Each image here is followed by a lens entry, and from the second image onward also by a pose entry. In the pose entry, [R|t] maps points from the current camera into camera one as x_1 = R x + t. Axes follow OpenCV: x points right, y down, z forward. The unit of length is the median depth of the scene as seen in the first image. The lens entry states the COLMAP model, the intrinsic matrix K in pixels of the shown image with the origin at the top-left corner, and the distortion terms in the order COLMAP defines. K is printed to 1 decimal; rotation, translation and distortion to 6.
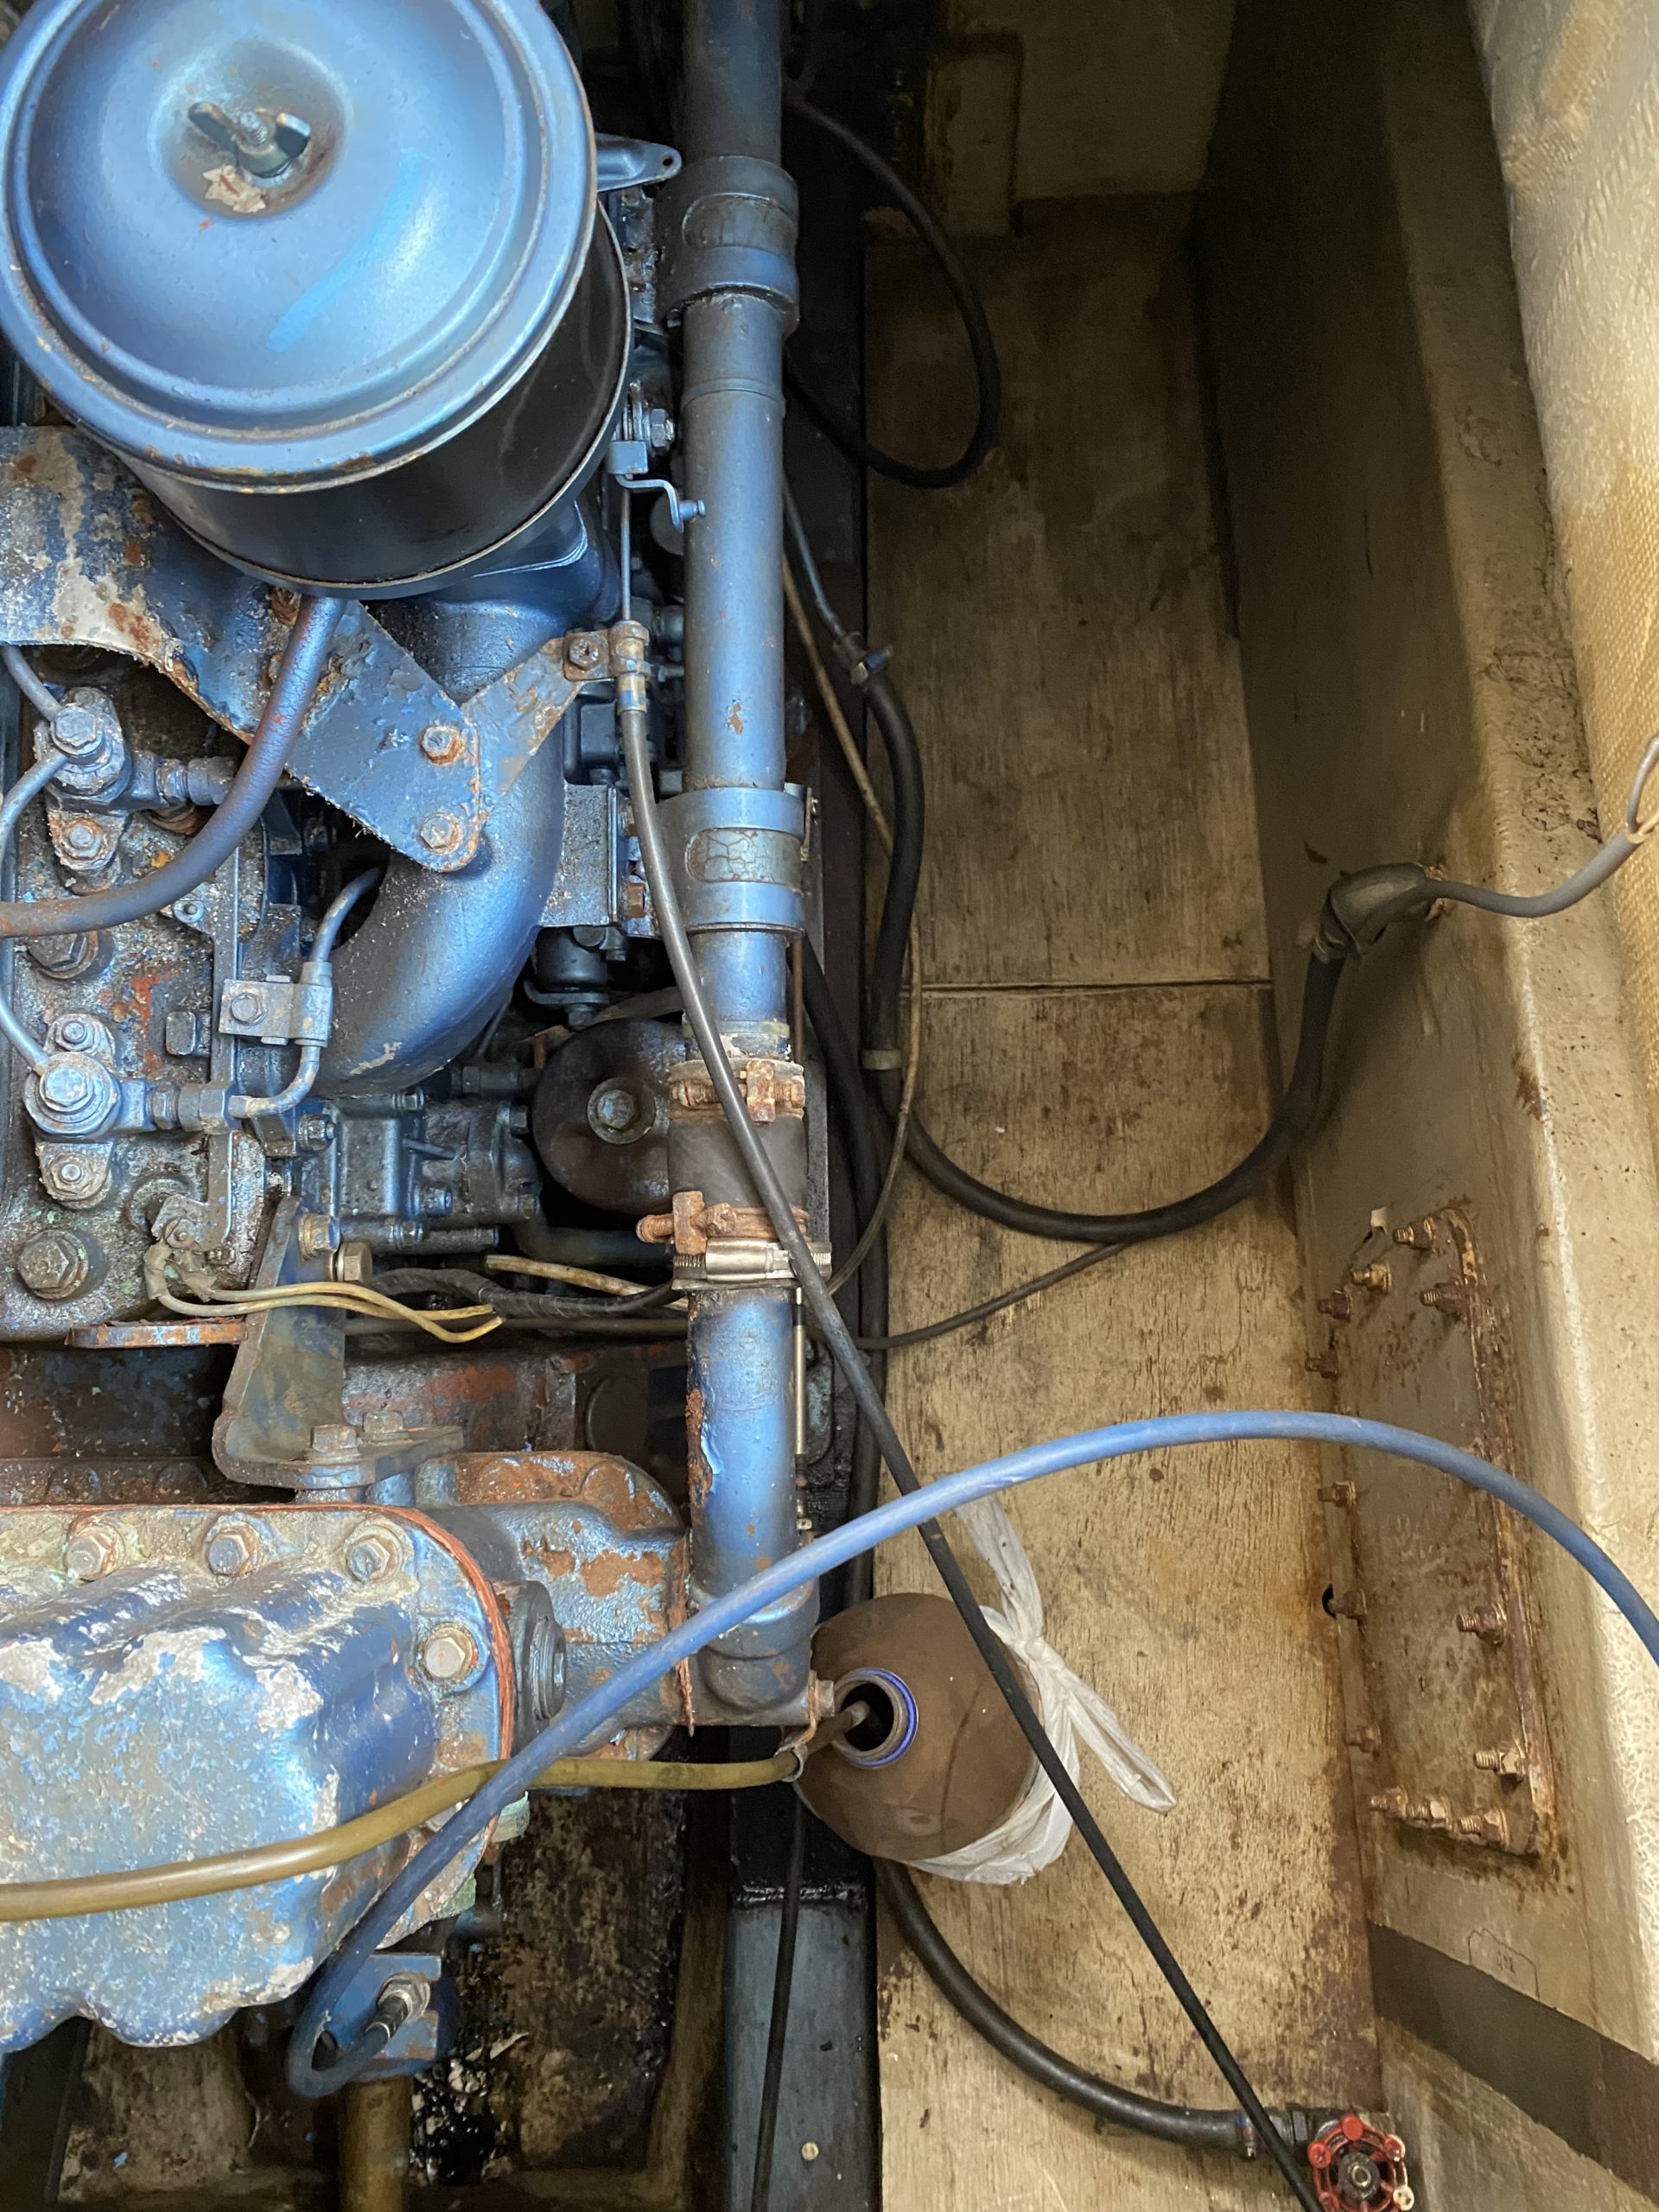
lens RADIAL K [[1673.4, 0, 798.0], [0, 1673.4, 1109.4], [0, 0, 1]] dist [0.020662, -0.017895]
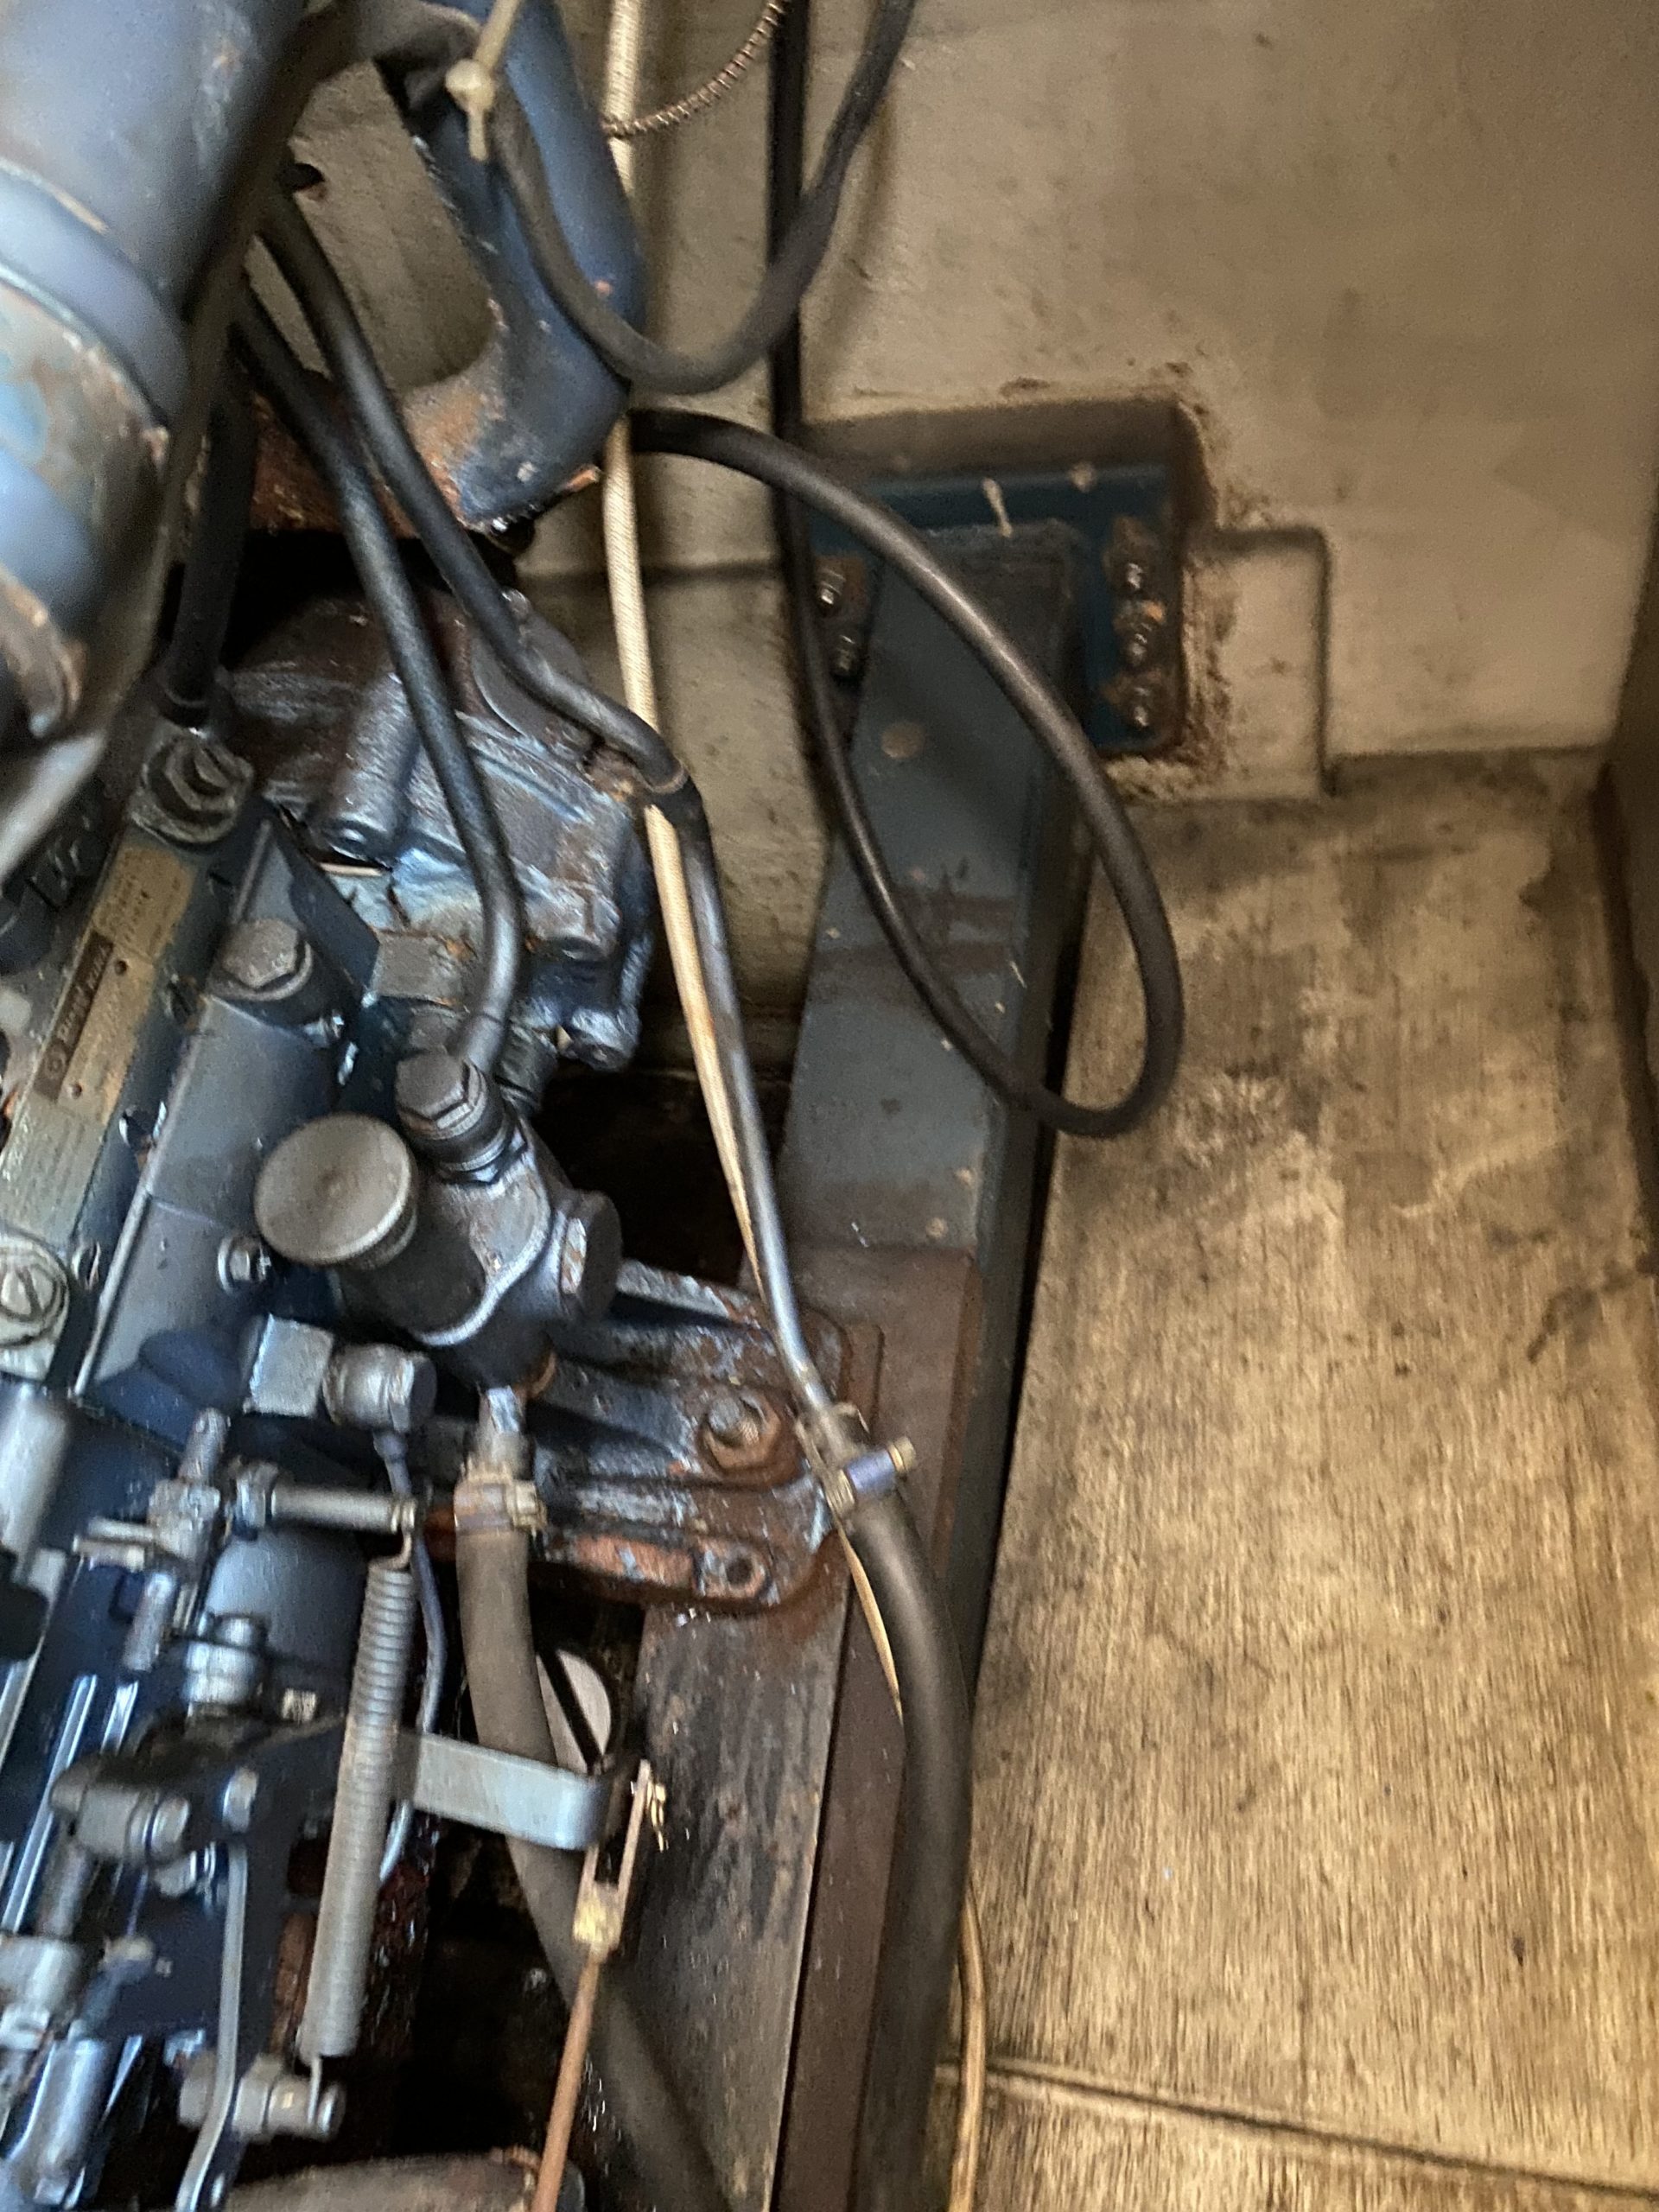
lens RADIAL K [[1673.4, 0, 836.8], [0, 1673.4, 1110.1], [0, 0, 1]] dist [0.020662, -0.017895]
pose [[0.972212, 0.059638, -0.226378, 0.133723], [-0.133415, 0.935751, -0.326452, -0.201318], [0.192364, 0.347583, 0.917705, 0.509183]]
